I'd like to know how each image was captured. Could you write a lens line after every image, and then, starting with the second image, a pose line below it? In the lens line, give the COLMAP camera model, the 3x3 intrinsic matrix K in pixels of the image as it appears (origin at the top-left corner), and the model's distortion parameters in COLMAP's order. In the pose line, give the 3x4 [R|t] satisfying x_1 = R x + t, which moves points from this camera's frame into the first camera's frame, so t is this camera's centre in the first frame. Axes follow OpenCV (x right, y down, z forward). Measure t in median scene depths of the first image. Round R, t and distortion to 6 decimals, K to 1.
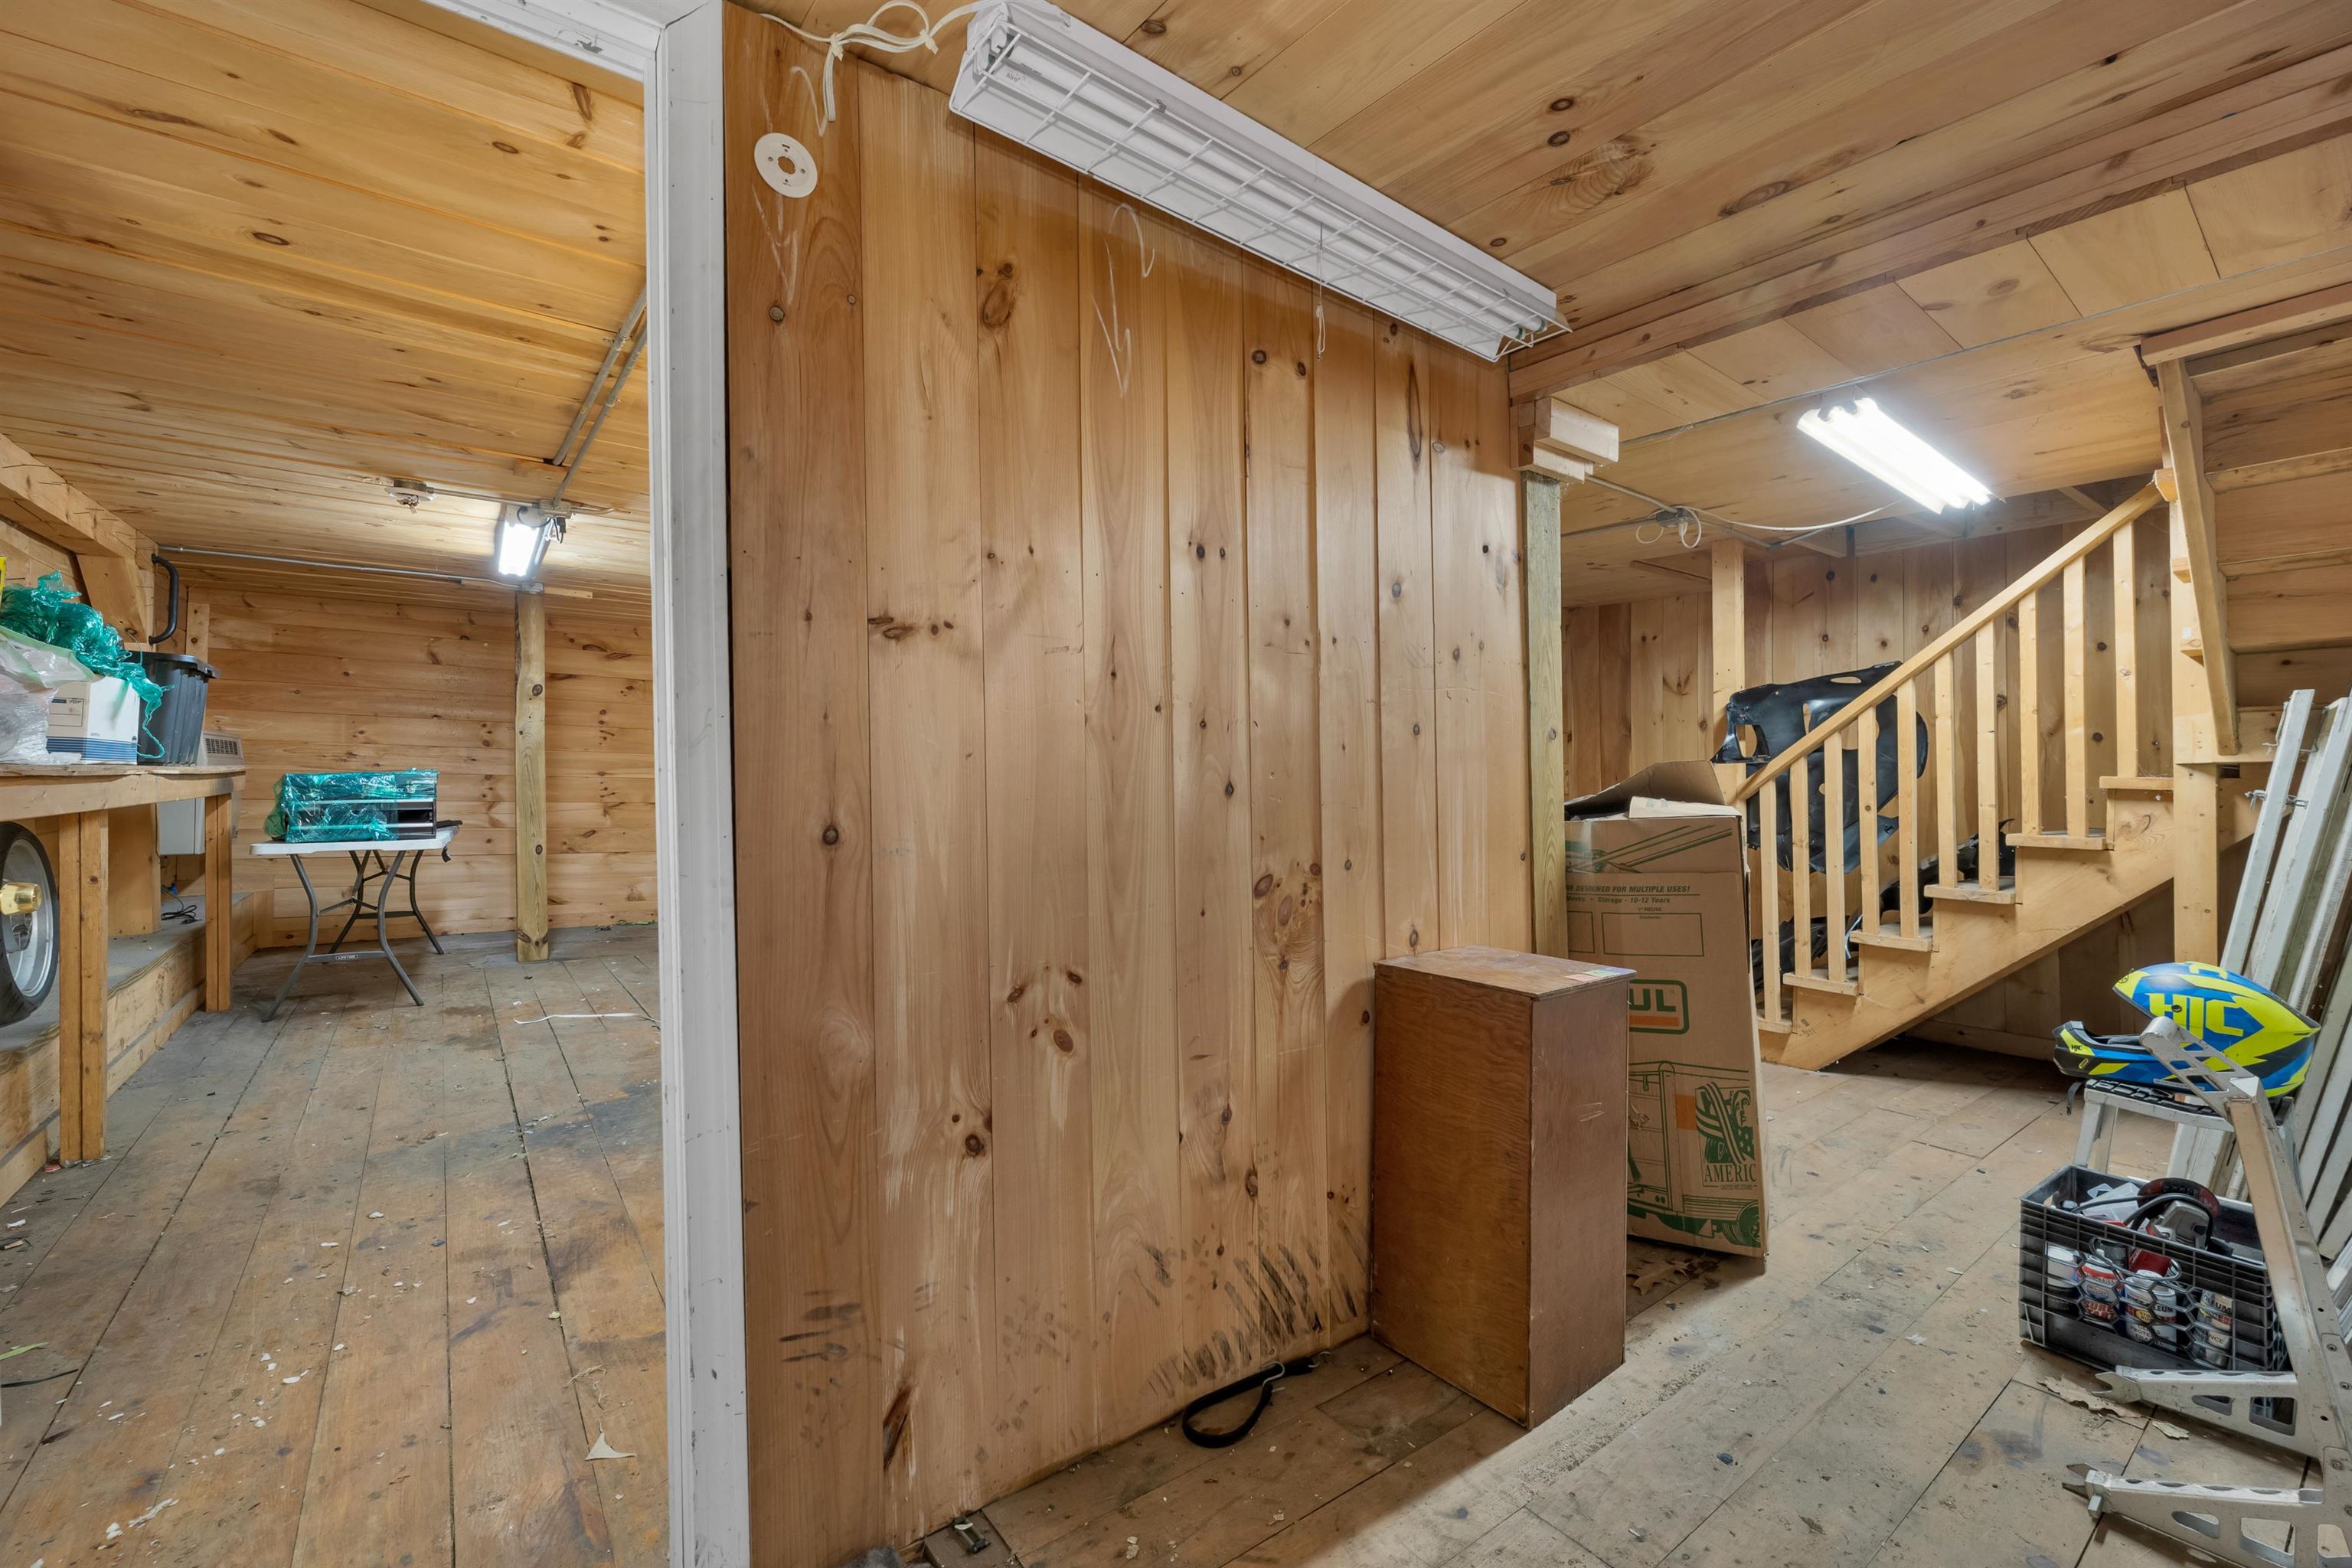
lens RADIAL K [[961.4, 0, 1167.1], [0, 961.4, 787.6], [0, 0, 1]] dist [-0.000243, 0.000003]
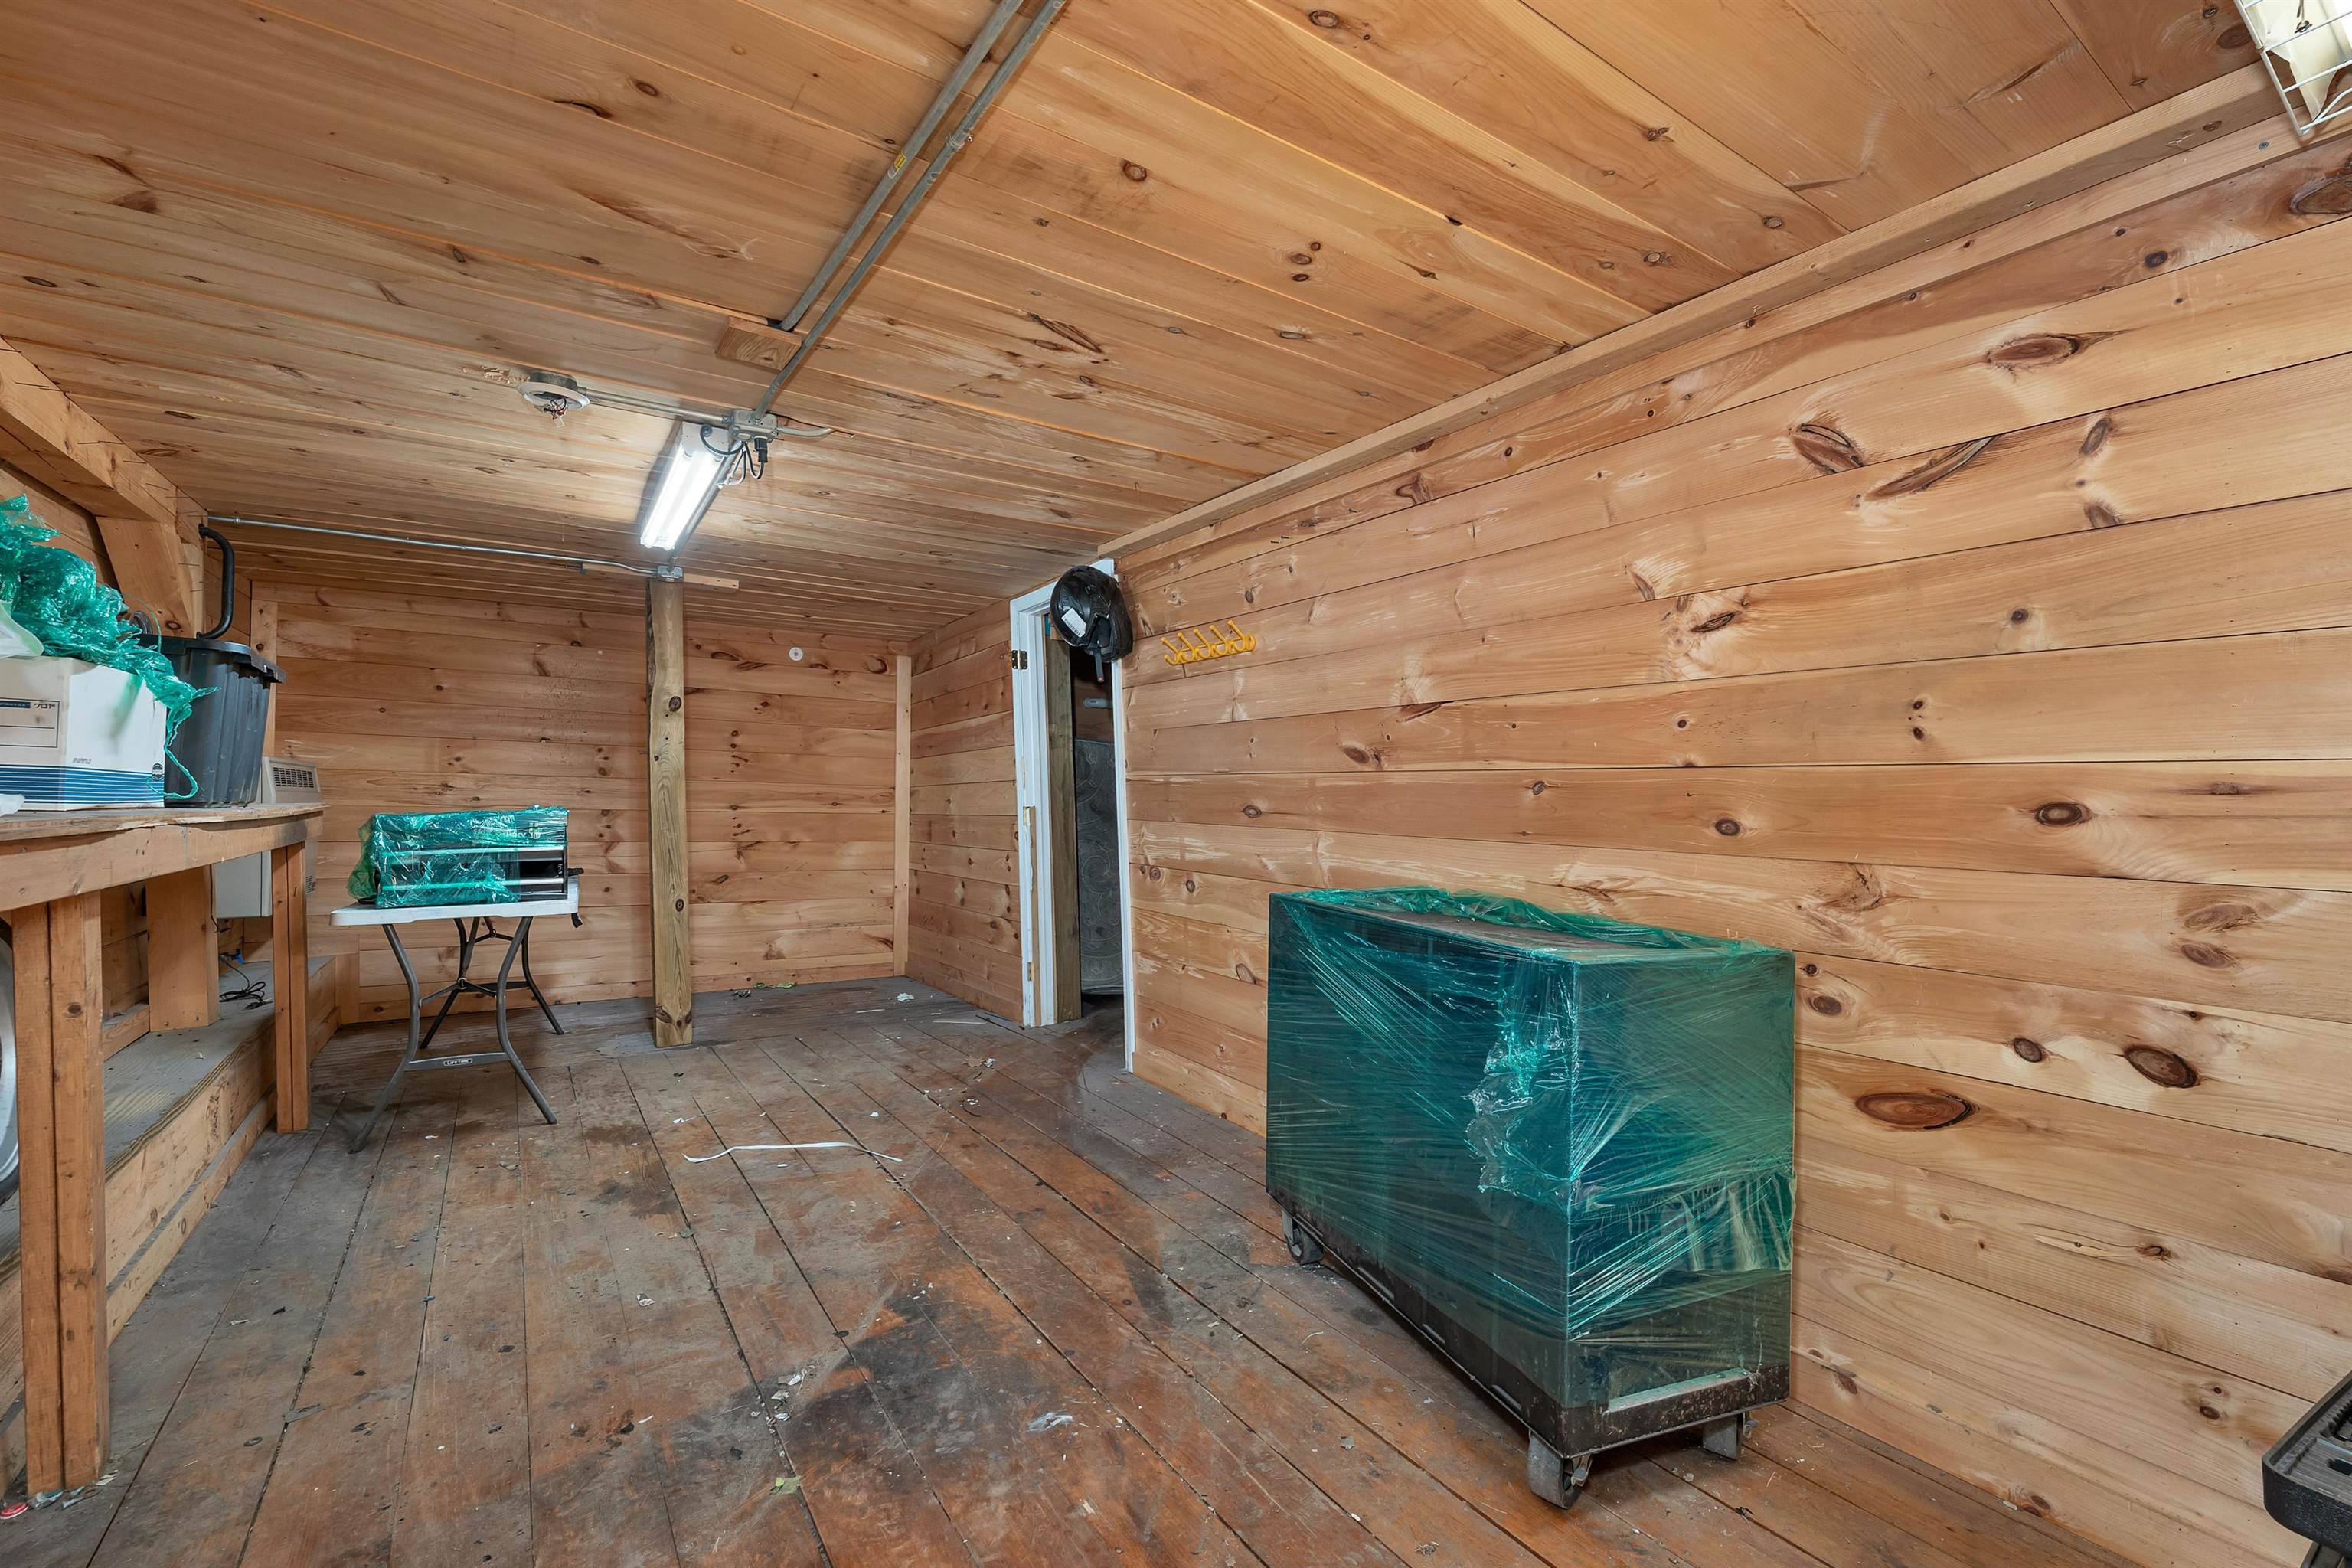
lens RADIAL K [[981.7, 0, 1186.3], [0, 981.7, 826.4], [0, 0, 1]] dist [-0.000285, -0.000197]
pose [[0.999044, -0.003297, -0.043601, -0.250106], [0.003904, 0.999897, 0.013834, -0.012759], [0.043551, -0.013991, 0.998953, 0.262109]]
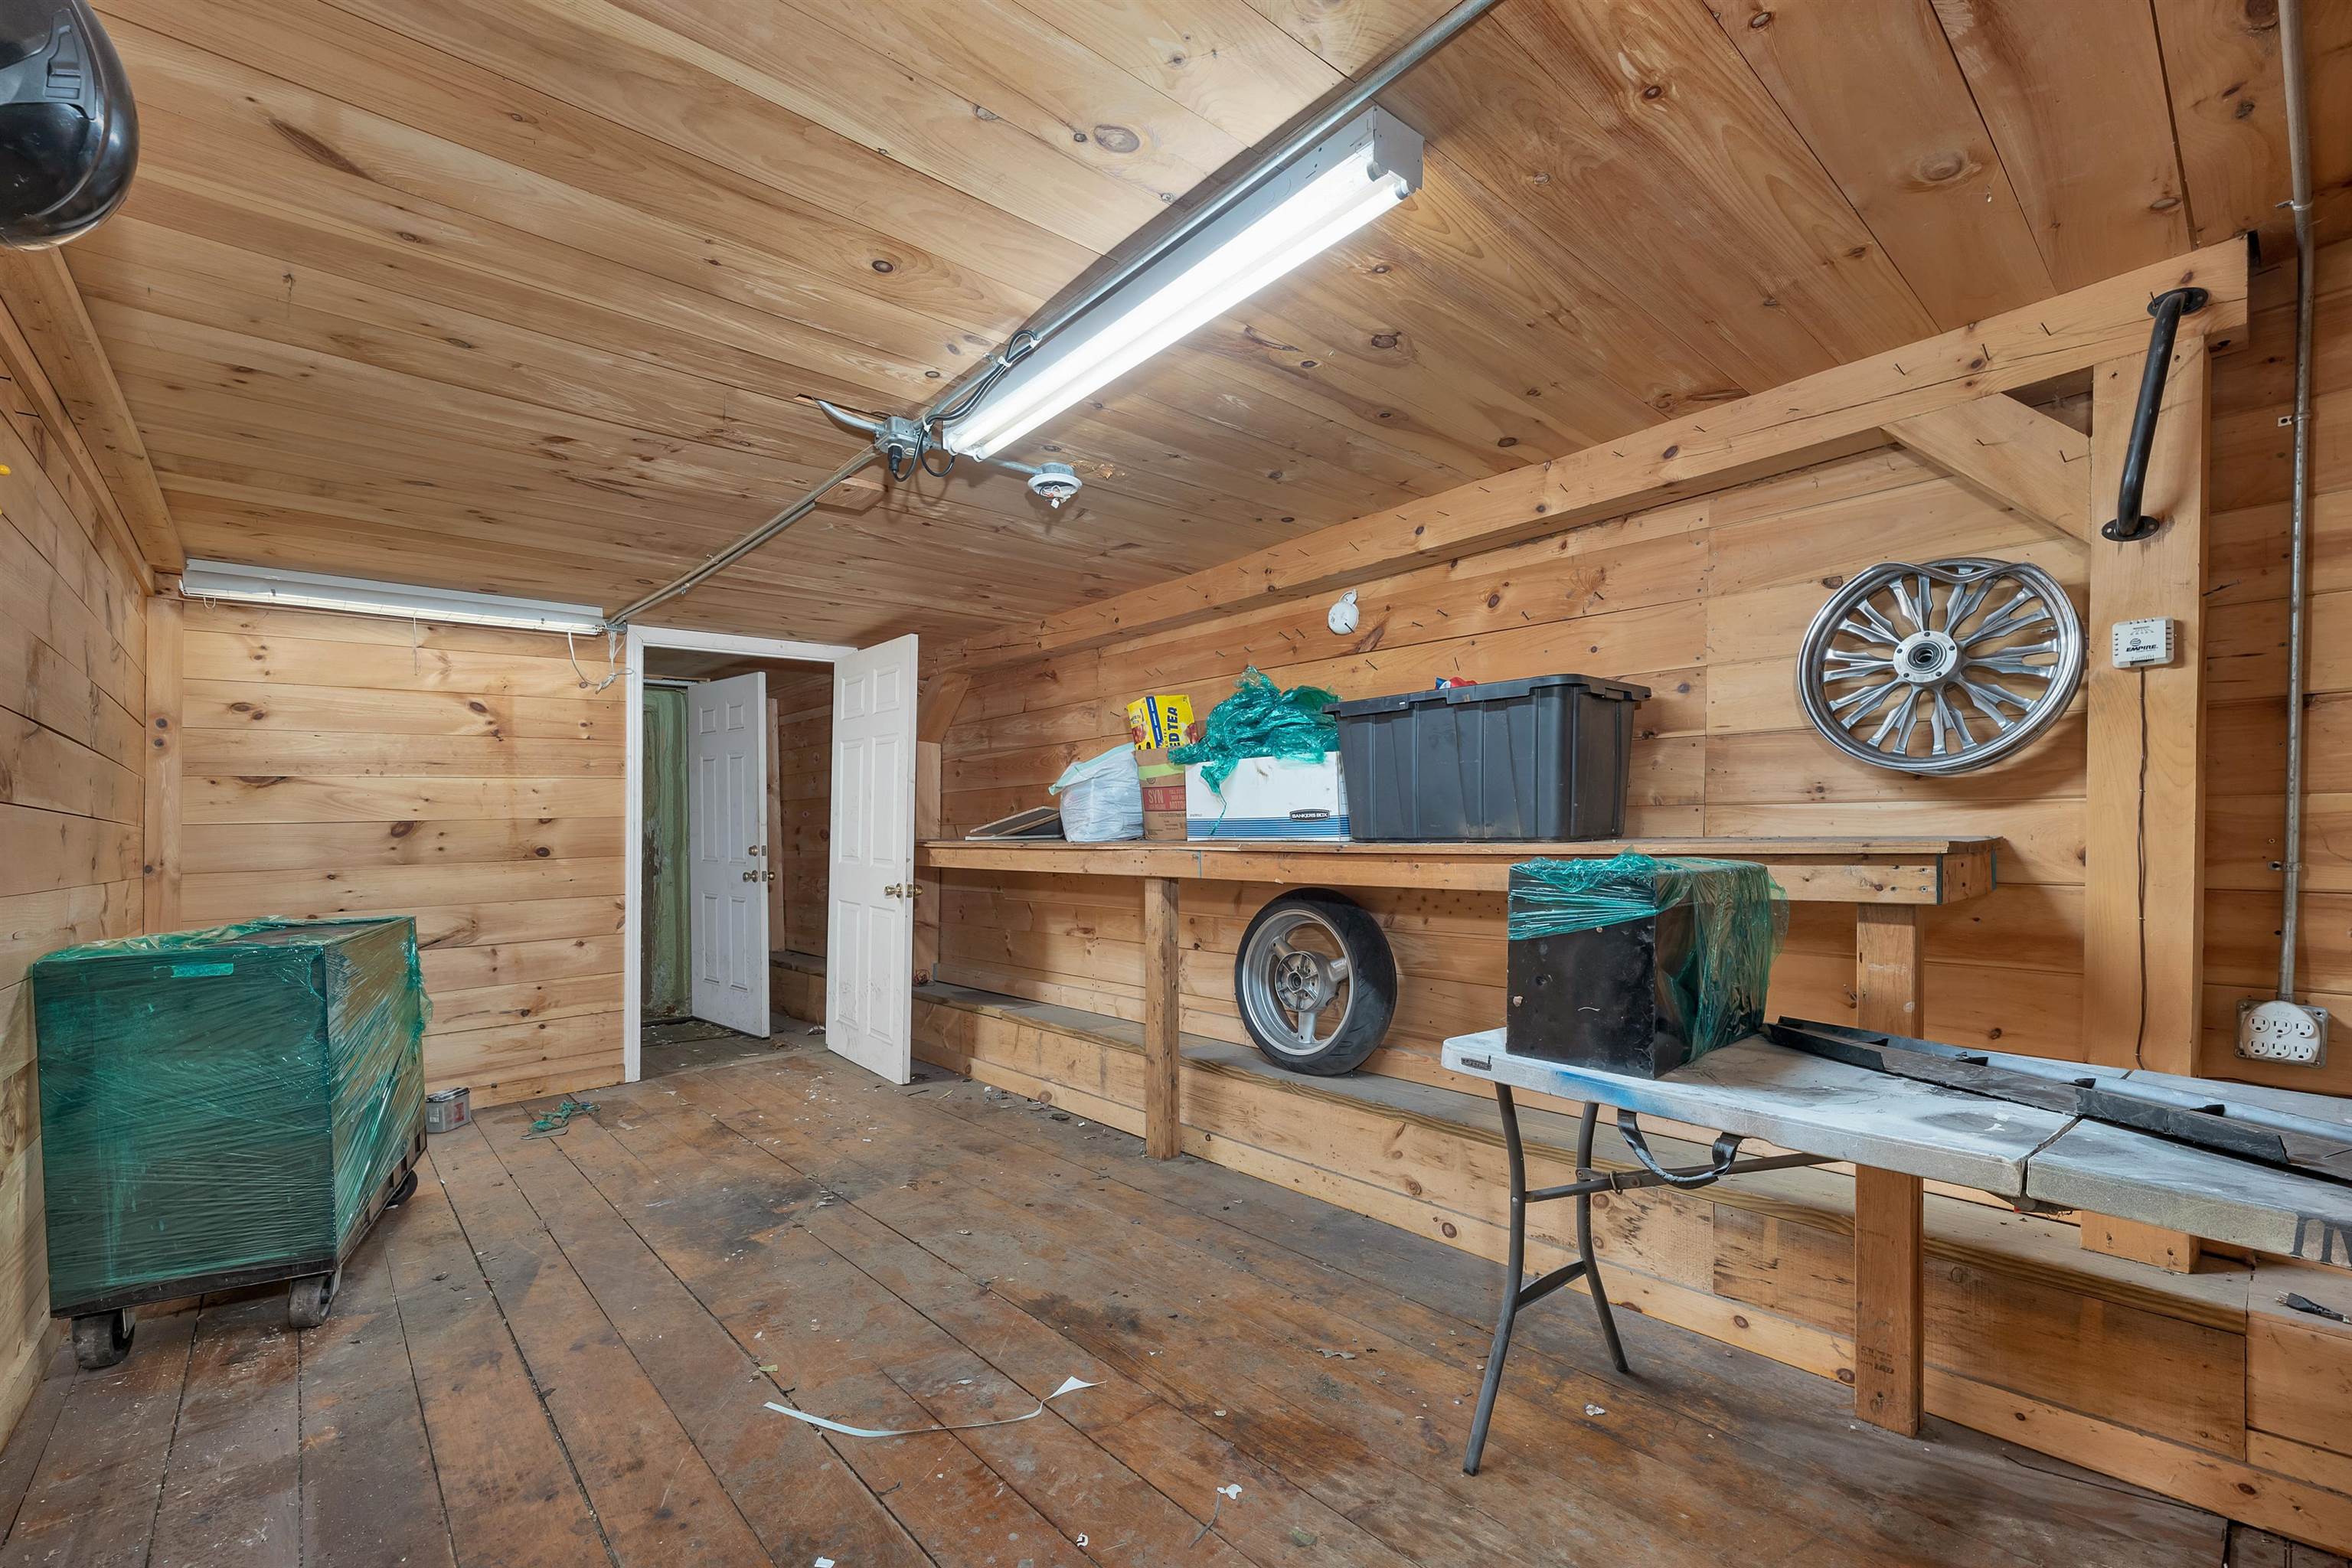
lens RADIAL K [[991.2, 0, 1175.2], [0, 991.2, 843.0], [0, 0, 1]] dist [0.000885, 0.000058]
pose [[-0.996393, 0.003197, -0.084794, -0.626565], [0.000977, 0.999656, 0.026210, -0.033607], [0.084849, 0.026032, -0.996054, 1.377426]]
